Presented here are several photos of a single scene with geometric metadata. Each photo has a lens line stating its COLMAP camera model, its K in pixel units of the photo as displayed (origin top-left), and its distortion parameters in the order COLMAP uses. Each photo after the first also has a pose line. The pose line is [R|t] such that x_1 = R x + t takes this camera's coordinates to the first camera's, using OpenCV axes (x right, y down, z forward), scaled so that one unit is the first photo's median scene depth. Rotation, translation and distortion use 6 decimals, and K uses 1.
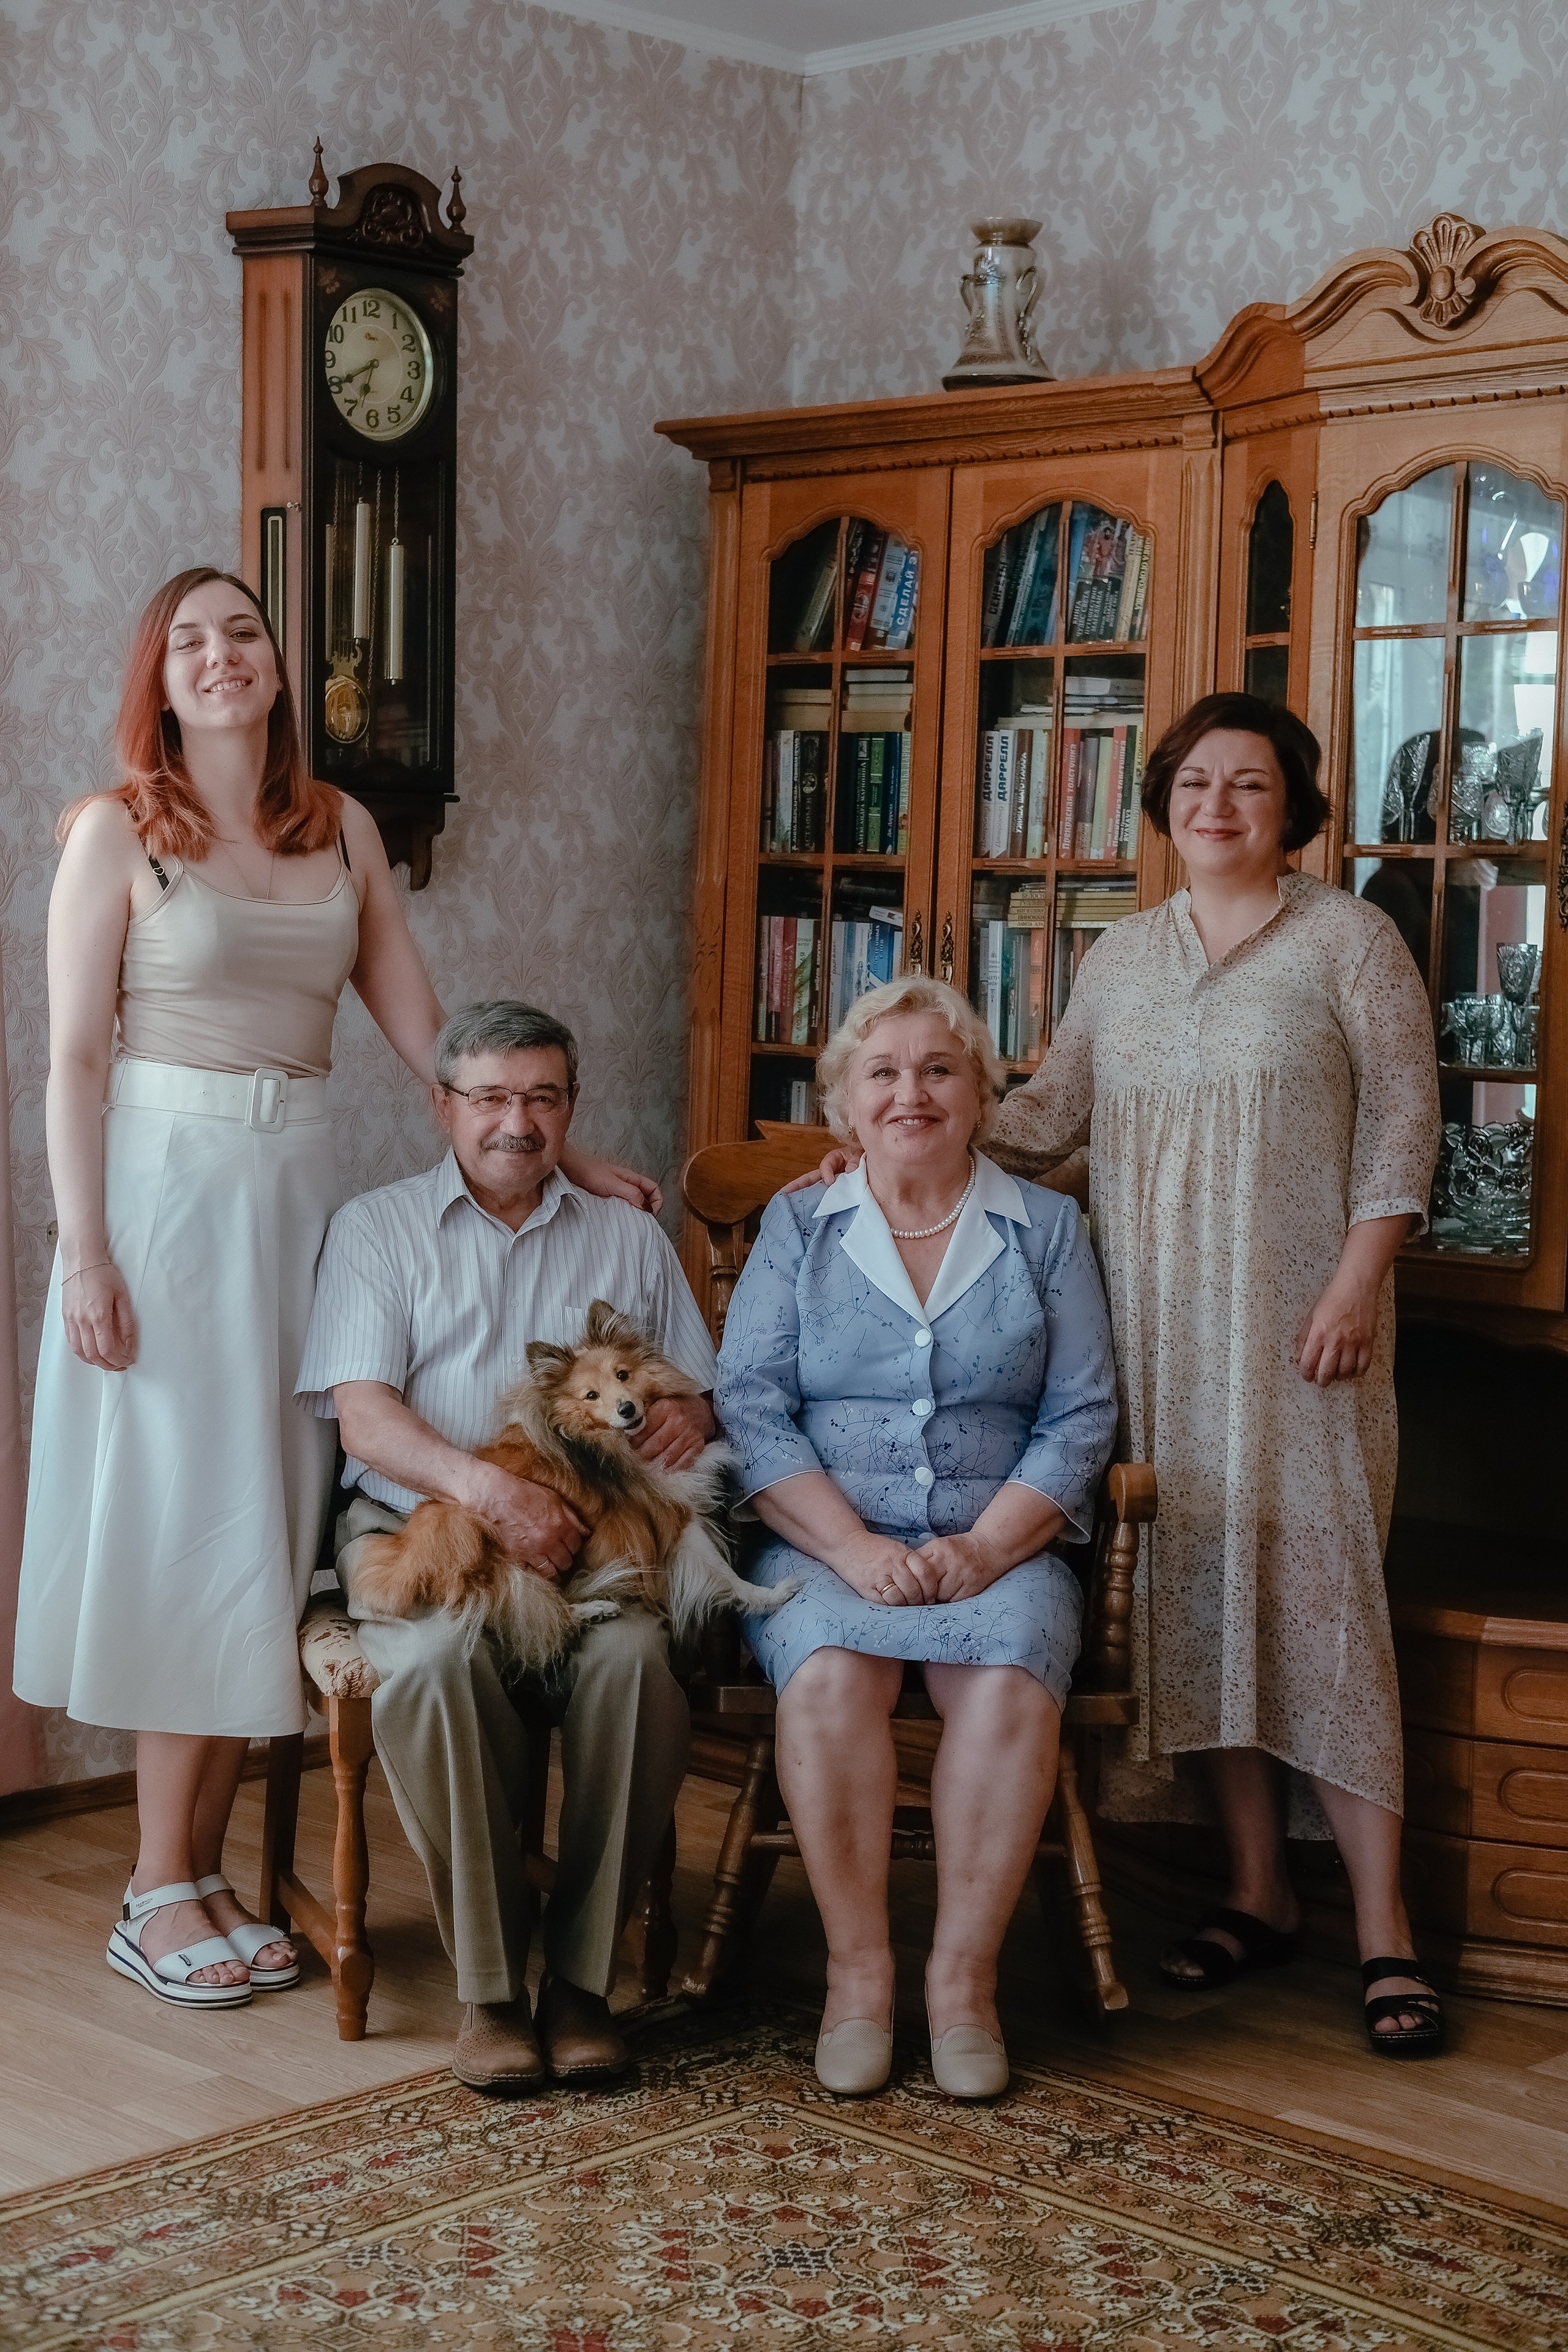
lens RADIAL K [[3680.1, 0, 787.6], [0, 3680.1, 1309.1], [0, 0, 1]] dist [0.165878, 0.000000]
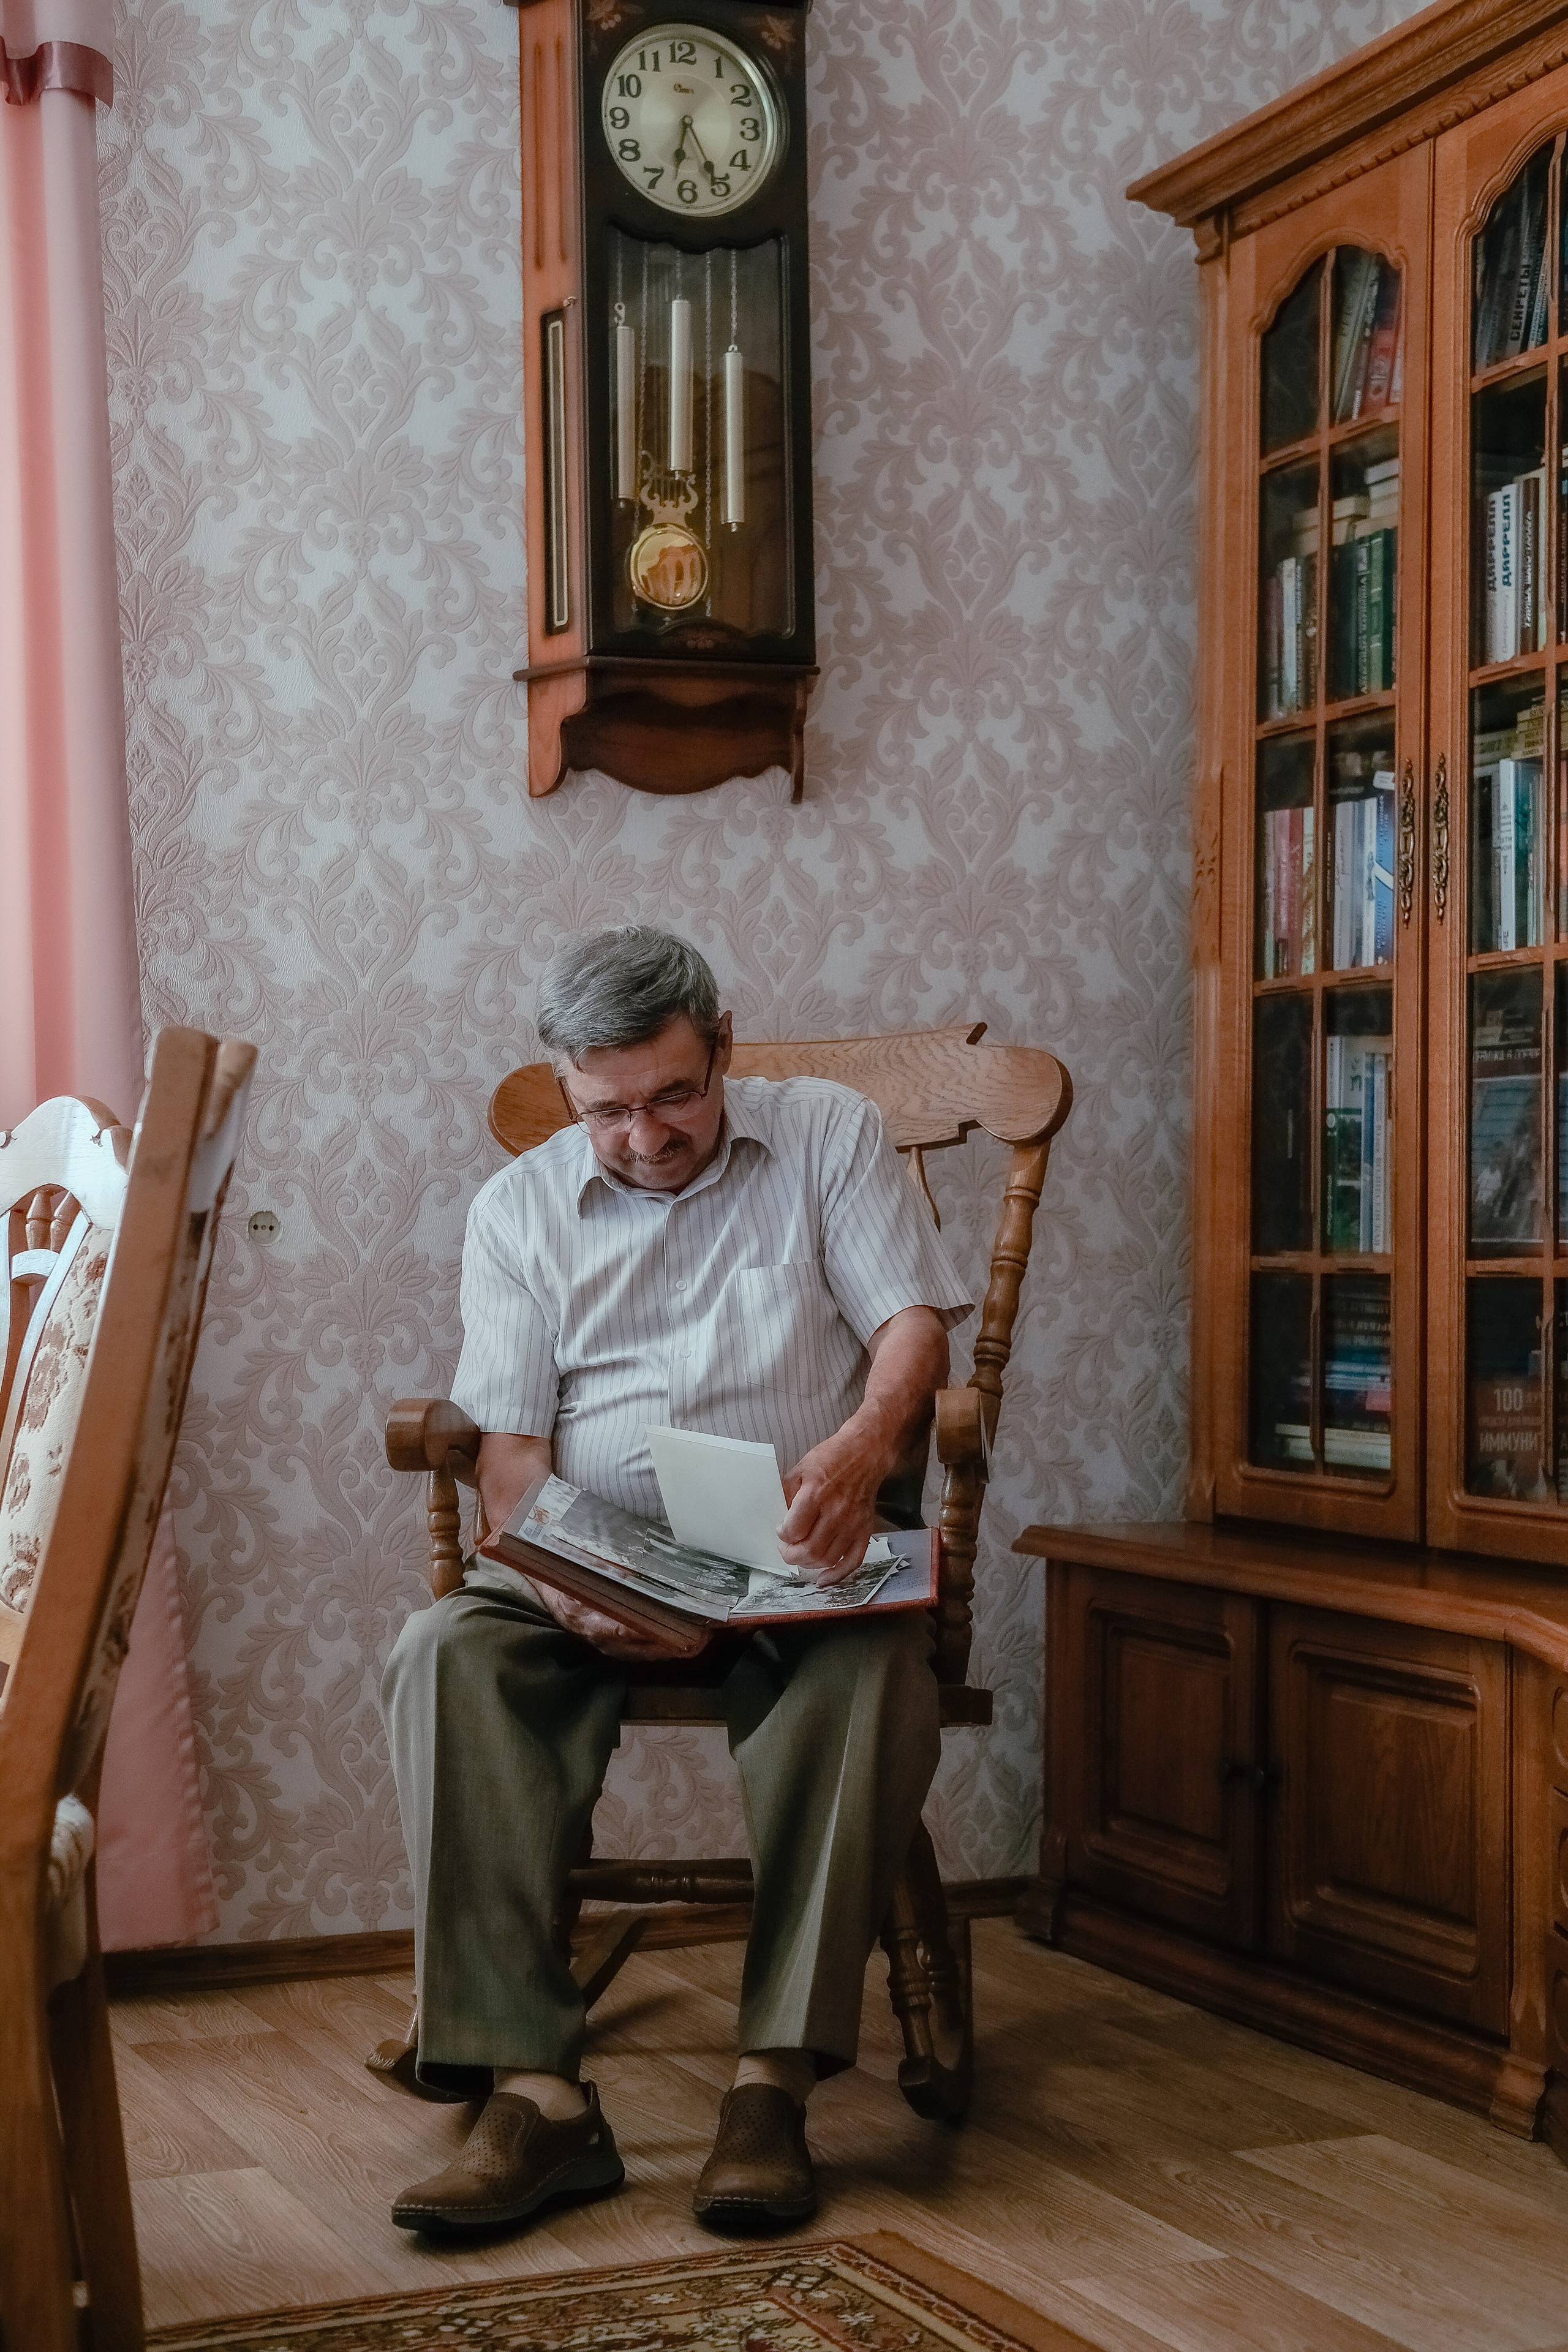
lens RADIAL K [[3680.1, 0, 818.5], [0, 3680.1, 1186.2], [0, 0, 1]] dist [0.165878, 0.000000]
pose [[0.916737, -0.038515, -0.397630, 0.218098], [-0.012520, 0.992083, -0.124961, 0.065661], [0.399295, 0.119535, 0.908997, 0.328546]]
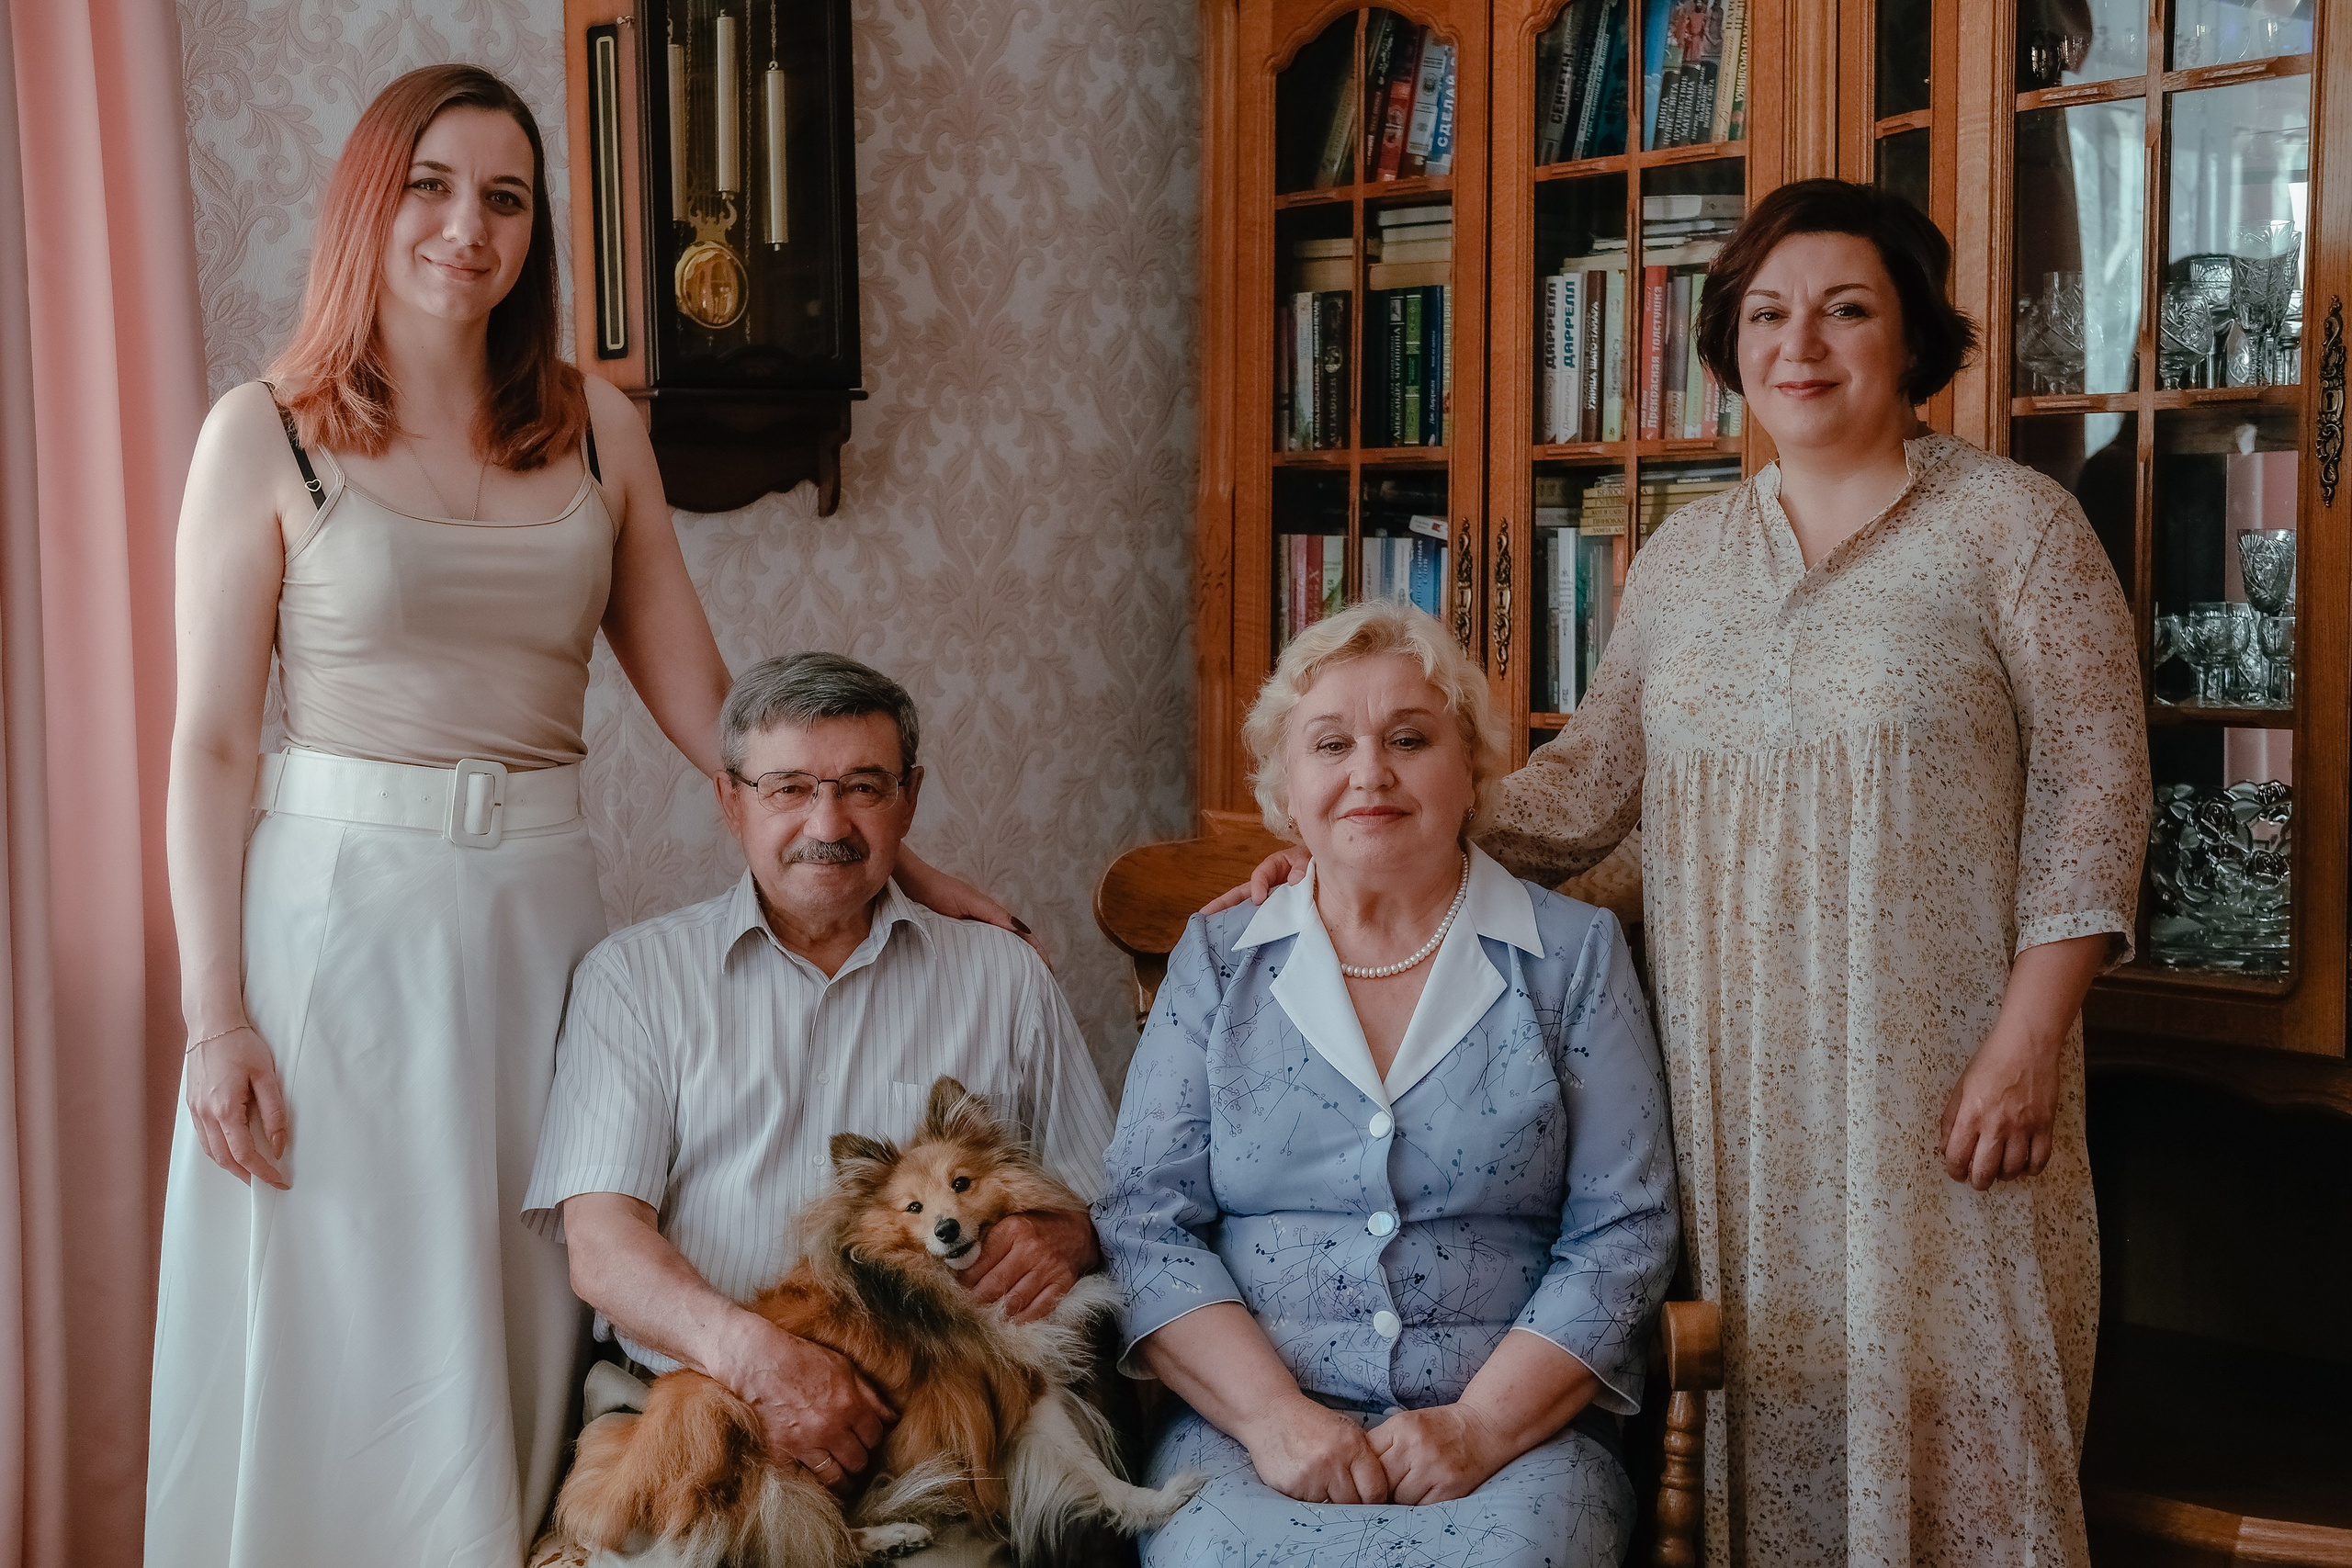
lens RADIAL K [[3679.7, 0, 1194.0], [0, 3679.7, 852.1], [0, 0, 1]] dist [0.165878, 0.000000]
pose [[0.992766, -0.023726, -0.117698, 0.069767], [0.020426, 0.999366, -0.029168, -0.019462], [0.118315, 0.026553, 0.992621, 0.253625]]
